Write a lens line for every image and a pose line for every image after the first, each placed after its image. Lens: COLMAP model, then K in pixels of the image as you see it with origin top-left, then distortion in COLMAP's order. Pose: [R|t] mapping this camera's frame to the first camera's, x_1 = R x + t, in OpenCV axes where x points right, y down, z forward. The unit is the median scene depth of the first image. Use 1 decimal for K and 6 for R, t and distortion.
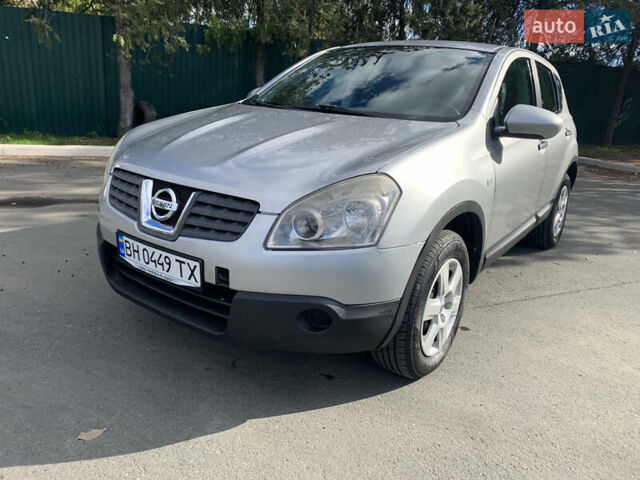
lens RADIAL K [[489.7, 0, 312.9], [0, 489.7, 240.4], [0, 0, 1]] dist [0.000730, -0.001955]
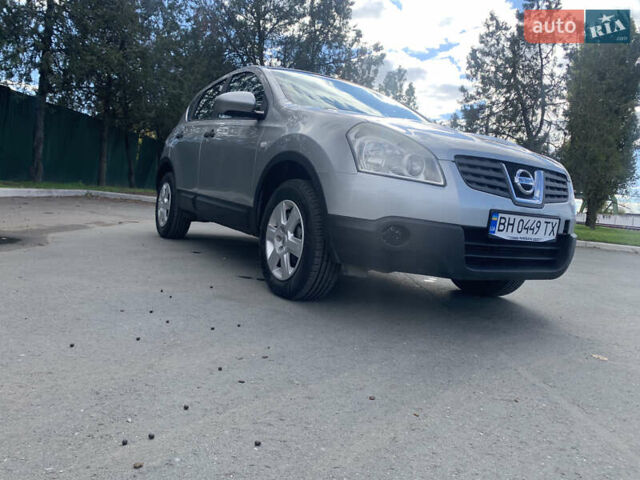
lens RADIAL K [[489.7, 0, 312.9], [0, 489.7, 240.4], [0, 0, 1]] dist [0.000730, -0.001955]
pose [[0.393561, -0.100509, 0.913788, -1.616233], [0.190244, 0.981392, 0.026009, -0.060417], [-0.899398, 0.163607, 0.405359, 0.963409]]
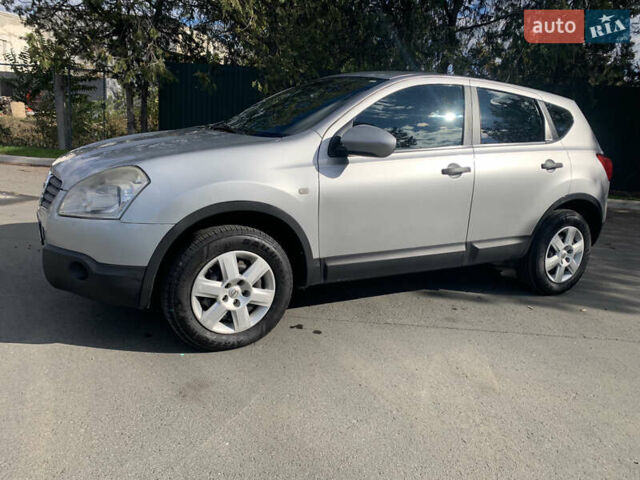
lens RADIAL K [[495.5, 0, 320.0], [0, 495.5, 240.0], [0, 0, 1]] dist [0.004963, -0.000372]
pose [[0.902692, 0.098928, -0.418761, 1.013959], [-0.137177, 0.988595, -0.062156, 0.064656], [0.407836, 0.113552, 0.905967, 0.017714]]
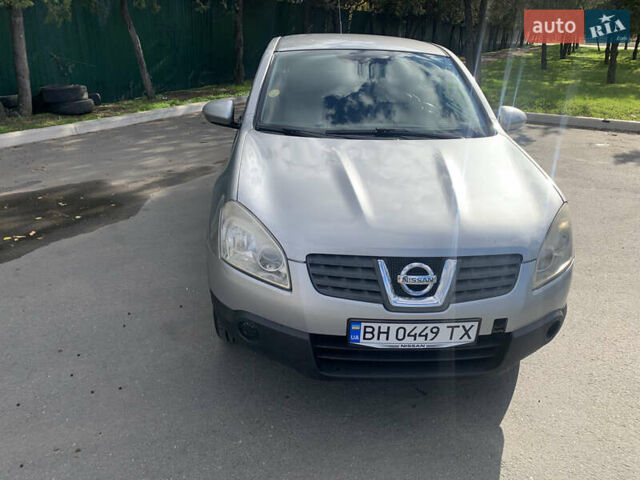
lens RADIAL K [[495.5, 0, 320.0], [0, 495.5, 240.0], [0, 0, 1]] dist [0.004963, -0.000372]
pose [[0.765792, -0.279552, 0.579148, -0.980479], [0.198096, 0.959326, 0.201125, -0.378774], [-0.611817, -0.039293, 0.790023, 0.310626]]
